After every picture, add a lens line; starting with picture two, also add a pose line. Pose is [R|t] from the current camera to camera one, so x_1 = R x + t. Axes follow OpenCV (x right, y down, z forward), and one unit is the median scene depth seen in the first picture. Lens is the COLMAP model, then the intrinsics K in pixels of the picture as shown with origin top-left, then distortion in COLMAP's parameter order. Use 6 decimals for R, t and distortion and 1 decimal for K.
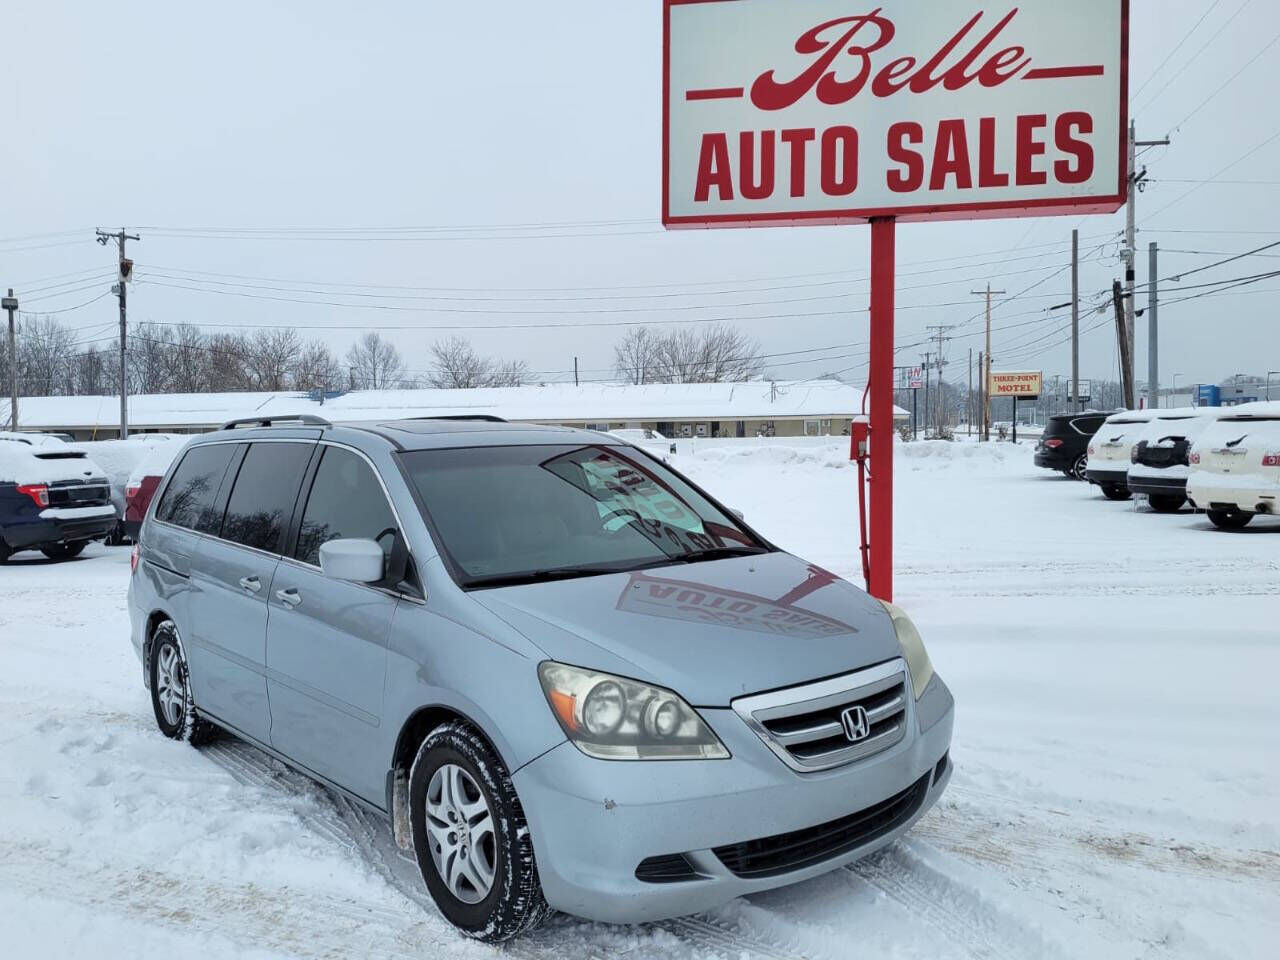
lens RADIAL K [[1013.1, 0, 650.0], [0, 1013.1, 480.7], [0, 0, 1]] dist [0.006357, -0.005297]
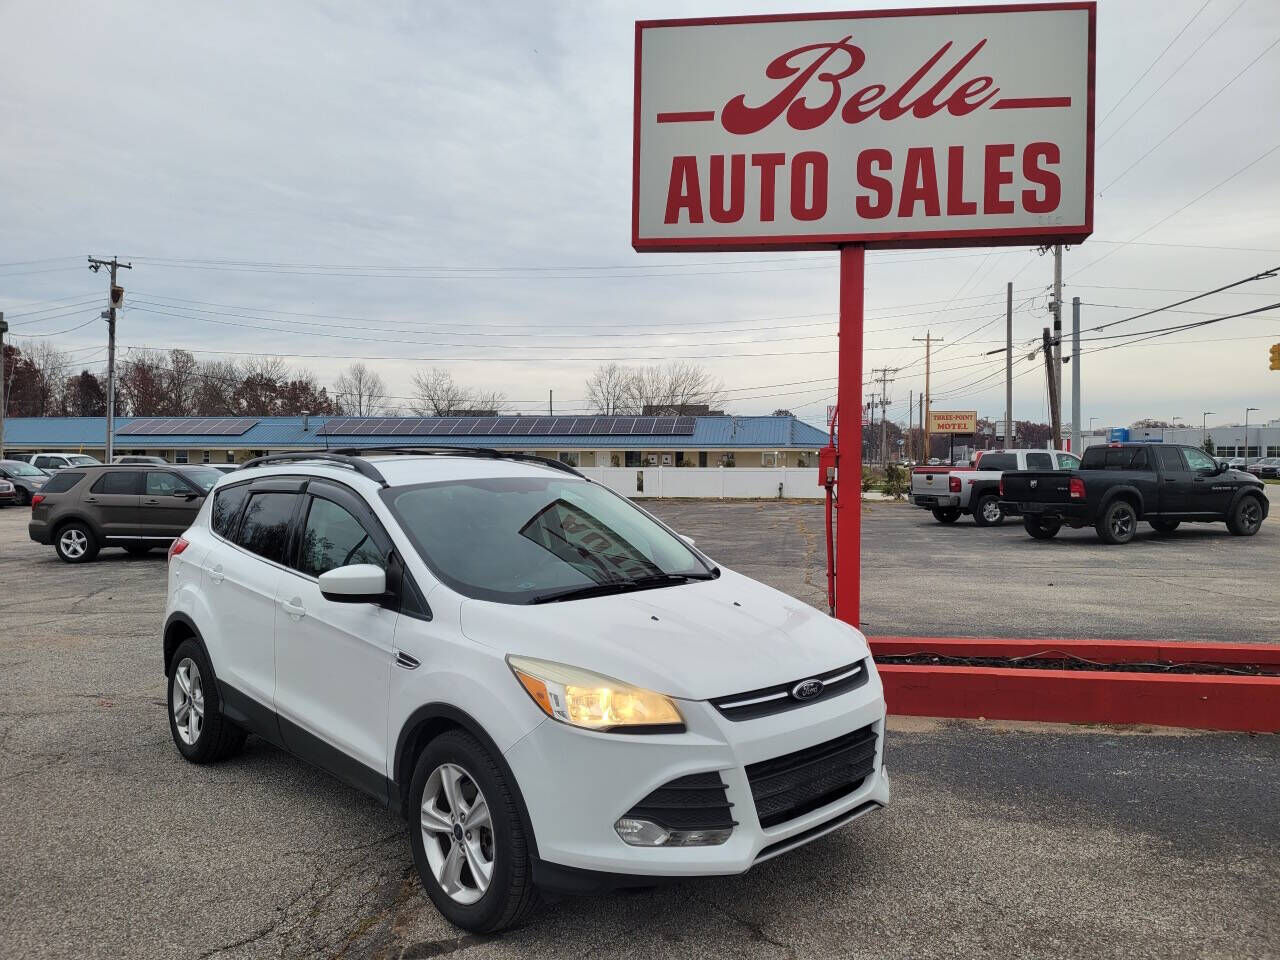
lens RADIAL K [[895.1, 0, 665.1], [0, 895.1, 476.4], [0, 0, 1]] dist [0.031835, -0.008038]
pose [[0.998650, 0.015190, 0.049681, 0.005056], [-0.013448, 0.999289, -0.035221, 0.004001], [-0.050181, 0.034505, 0.998144, 0.130859]]
